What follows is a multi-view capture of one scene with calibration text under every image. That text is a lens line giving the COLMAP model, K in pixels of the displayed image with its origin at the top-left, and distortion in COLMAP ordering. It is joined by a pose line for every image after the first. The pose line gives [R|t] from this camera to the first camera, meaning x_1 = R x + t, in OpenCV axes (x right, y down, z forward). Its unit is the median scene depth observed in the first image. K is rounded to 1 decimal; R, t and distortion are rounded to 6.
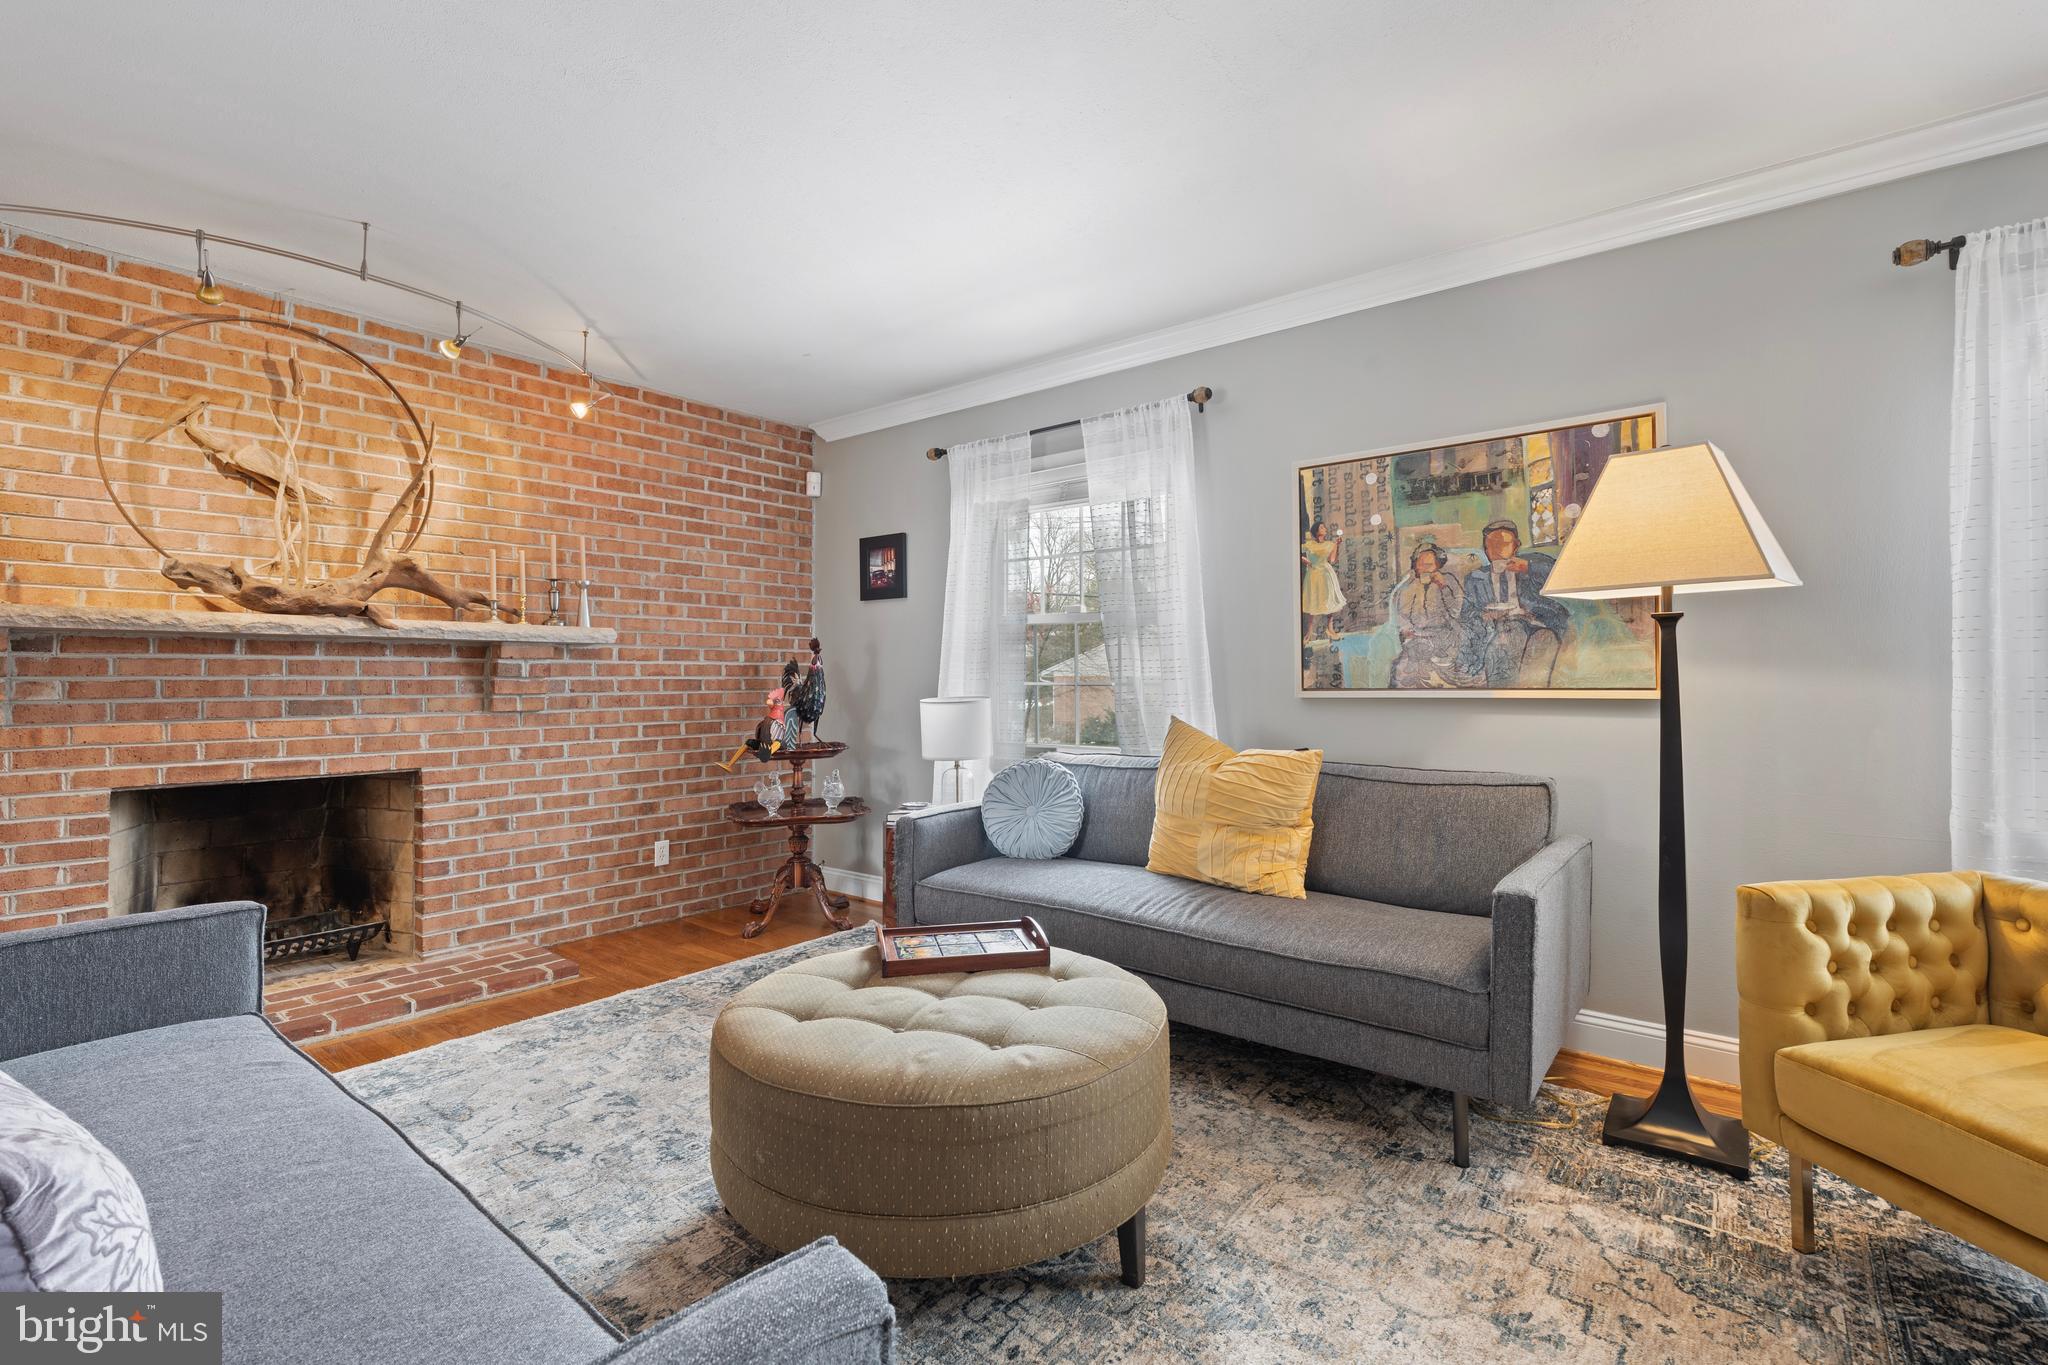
lens RADIAL K [[931.9, 0, 1037.4], [0, 931.9, 675.9], [0, 0, 1]] dist [-0.010968, 0.001840]
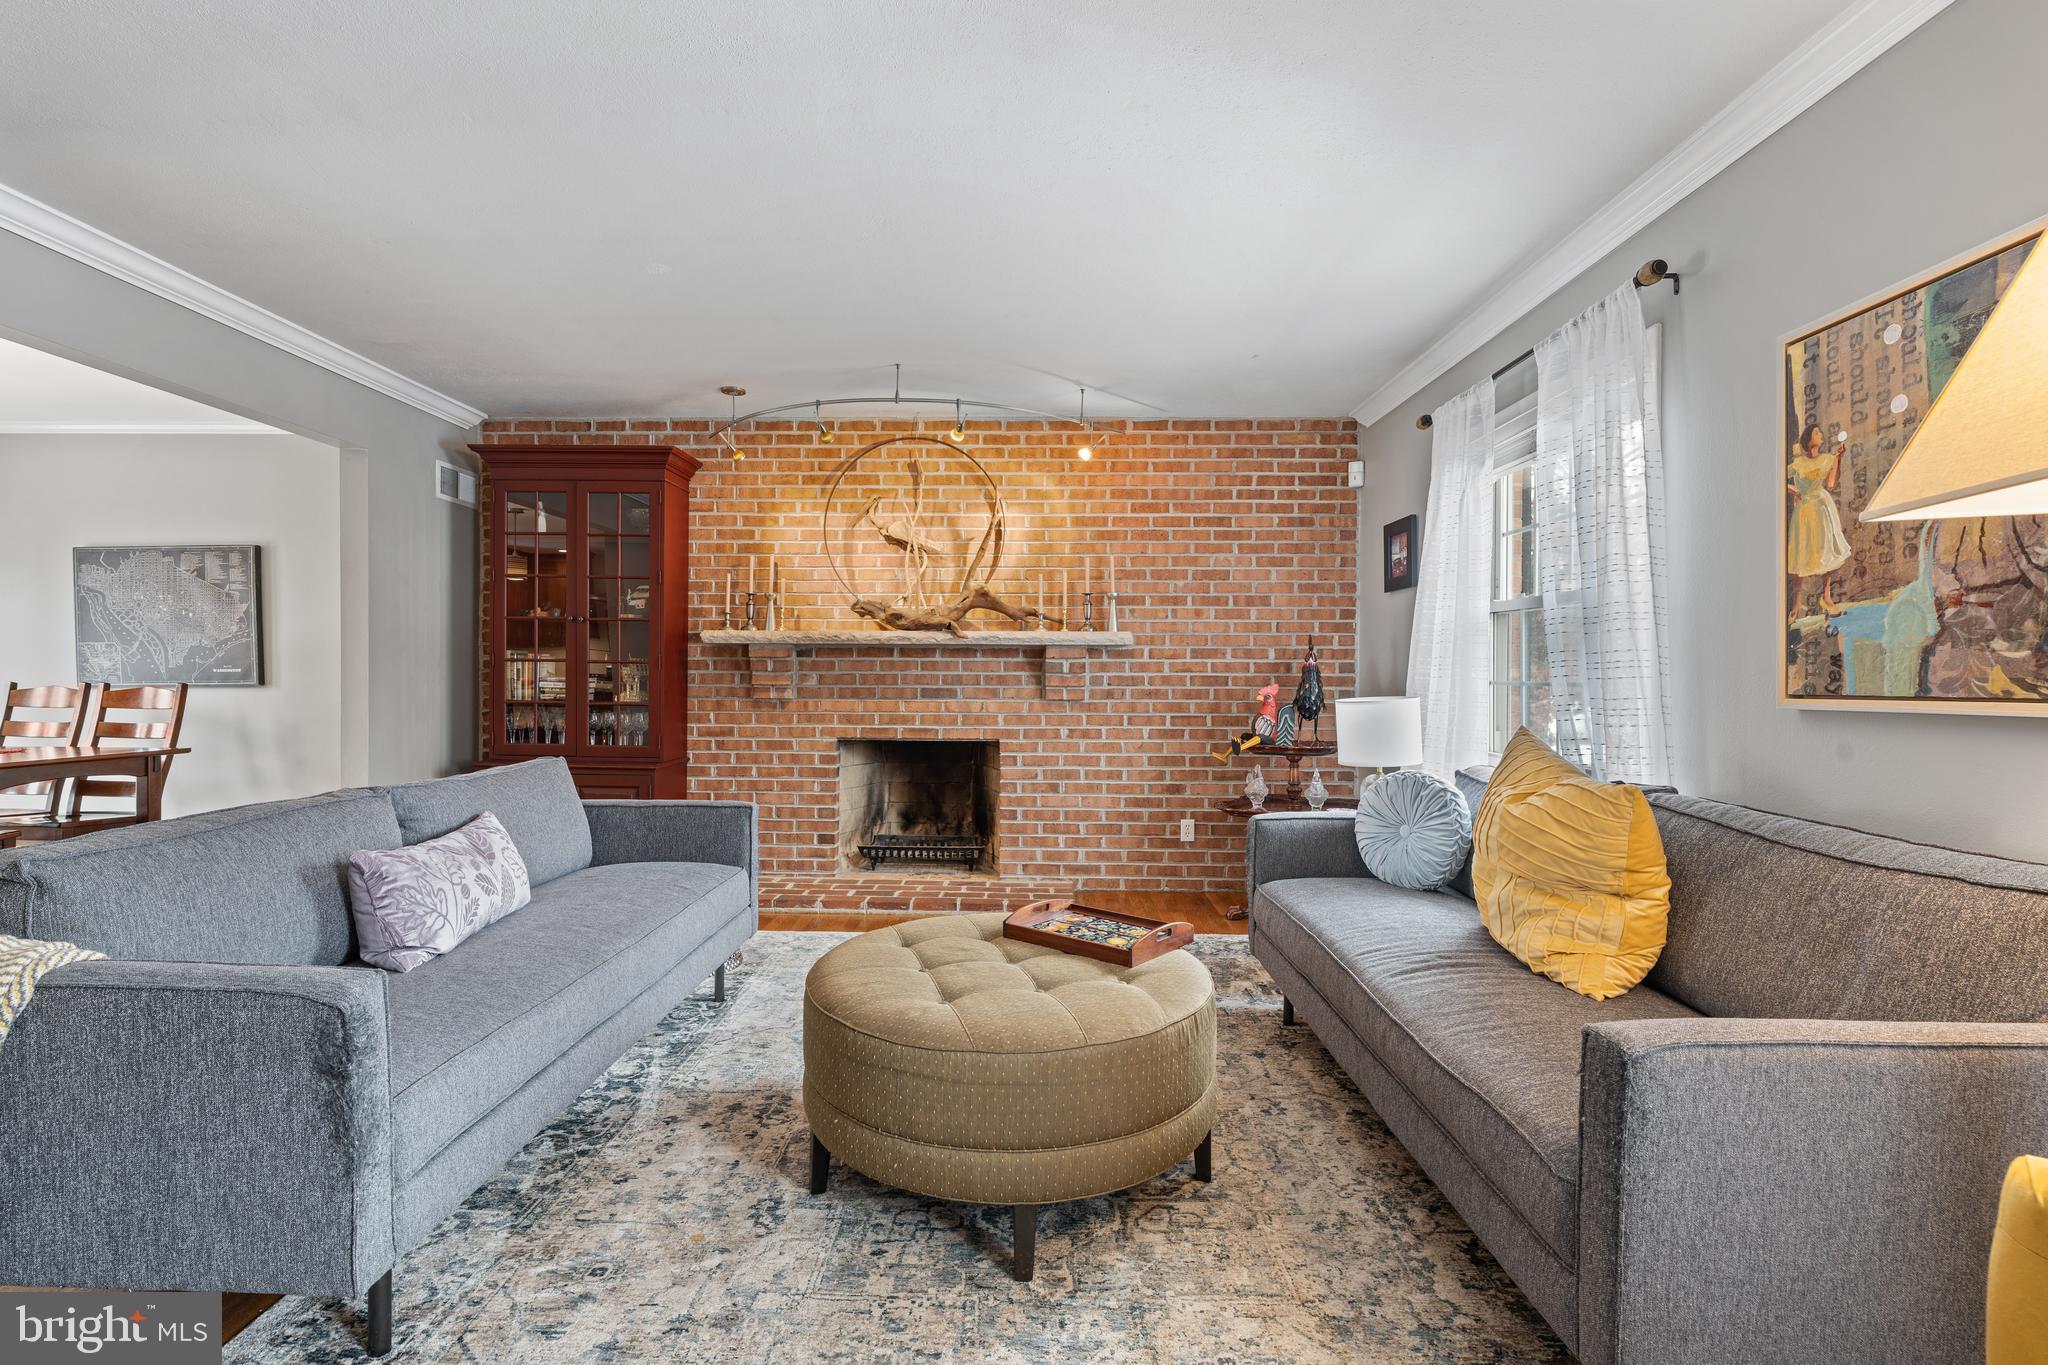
lens RADIAL K [[931.9, 0, 1025.6], [0, 931.9, 686.9], [0, 0, 1]] dist [-0.010968, 0.001840]
pose [[0.605255, 0.014915, -0.795892, 0.471991], [-0.004031, 0.999869, 0.015673, 0.000757], [0.796021, -0.006278, 0.605236, 0.210823]]
